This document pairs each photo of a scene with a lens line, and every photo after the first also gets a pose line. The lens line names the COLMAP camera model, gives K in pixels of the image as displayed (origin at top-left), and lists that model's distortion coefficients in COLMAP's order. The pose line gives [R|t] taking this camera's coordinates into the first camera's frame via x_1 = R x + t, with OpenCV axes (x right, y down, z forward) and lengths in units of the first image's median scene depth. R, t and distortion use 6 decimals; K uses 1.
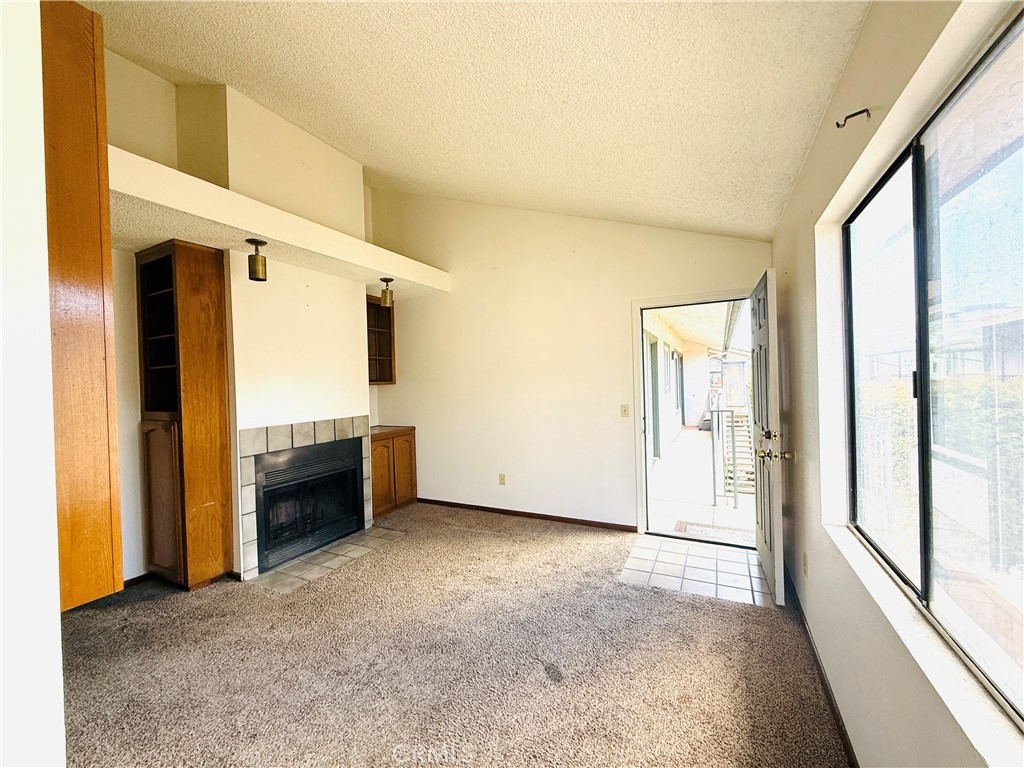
lens RADIAL K [[410.3, 0, 506.0], [0, 410.3, 383.3], [0, 0, 1]] dist [0.001927, 0.000560]
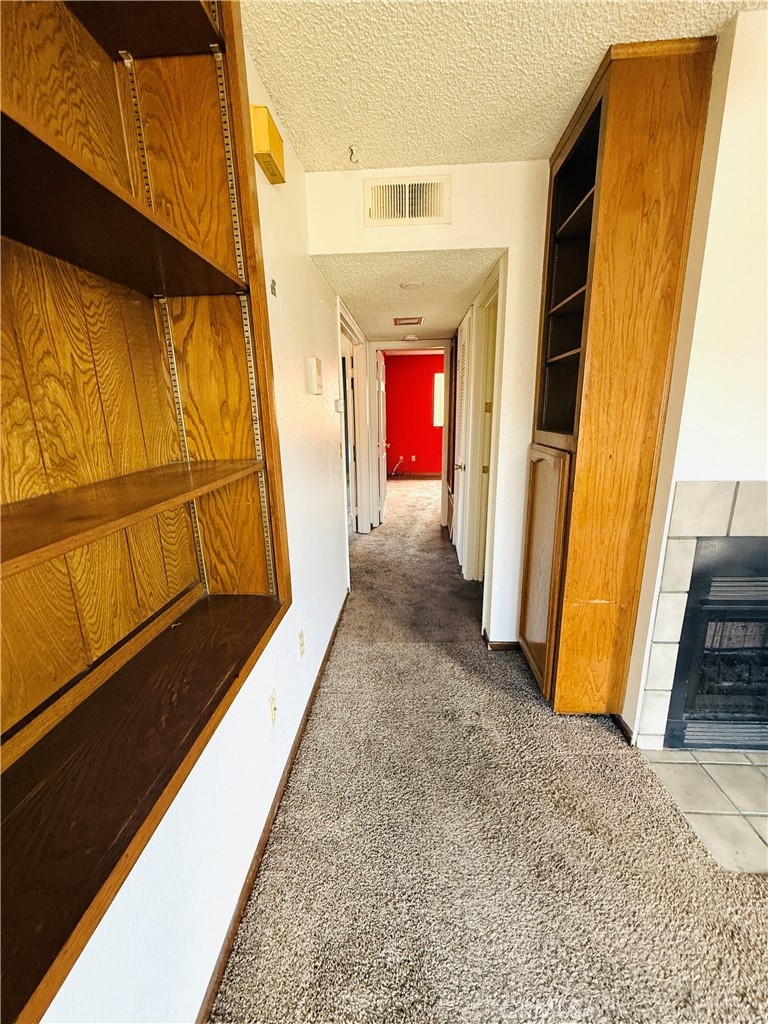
lens RADIAL K [[410.3, 0, 384.1], [0, 410.3, 511.2], [0, 0, 1]] dist [0.001927, 0.000560]
pose [[0.410612, 0.237986, -0.880205, -0.361909], [0.000671, 0.965259, 0.261295, 0.021127], [0.911810, -0.107881, 0.396187, 0.498520]]
